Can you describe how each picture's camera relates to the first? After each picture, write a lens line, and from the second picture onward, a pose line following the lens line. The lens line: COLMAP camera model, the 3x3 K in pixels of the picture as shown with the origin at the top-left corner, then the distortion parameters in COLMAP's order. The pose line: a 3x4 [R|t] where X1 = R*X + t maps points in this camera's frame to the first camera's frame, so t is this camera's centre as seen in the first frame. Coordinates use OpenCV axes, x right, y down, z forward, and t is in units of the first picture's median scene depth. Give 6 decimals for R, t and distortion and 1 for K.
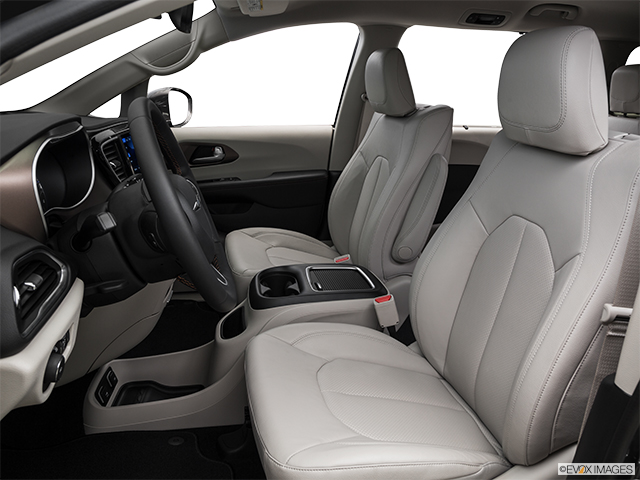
lens RADIAL K [[488.9, 0, 320.0], [0, 488.9, 240.0], [0, 0, 1]] dist [-0.126871, 0.061174]
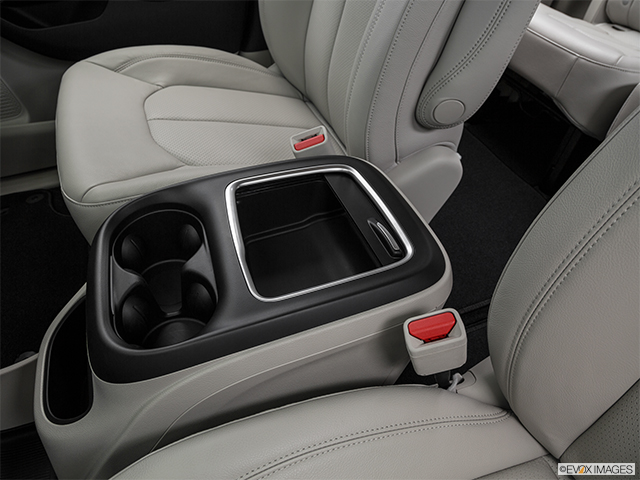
lens RADIAL K [[440.6, 0, 313.2], [0, 440.6, 241.6], [0, 0, 1]] dist [-0.094256, 0.033323]
pose [[0.988857, -0.117661, 0.091199, 0.003827], [0.058842, 0.871660, 0.486566, -0.070406], [-0.136744, -0.475778, 0.868870, 0.630102]]
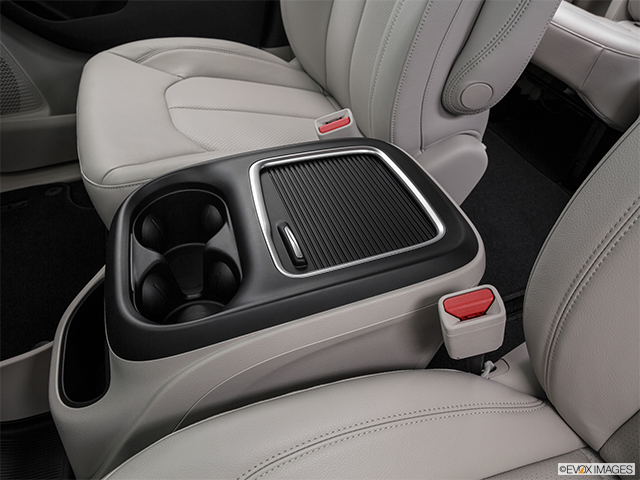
lens RADIAL K [[438.1, 0, 320.0], [0, 438.1, 240.0], [0, 0, 1]] dist [-0.093440, 0.032136]
pose [[0.990979, -0.108798, 0.078256, -0.006466], [0.060169, 0.882944, 0.465606, -0.046979], [-0.119753, -0.456697, 0.881525, 0.633124]]
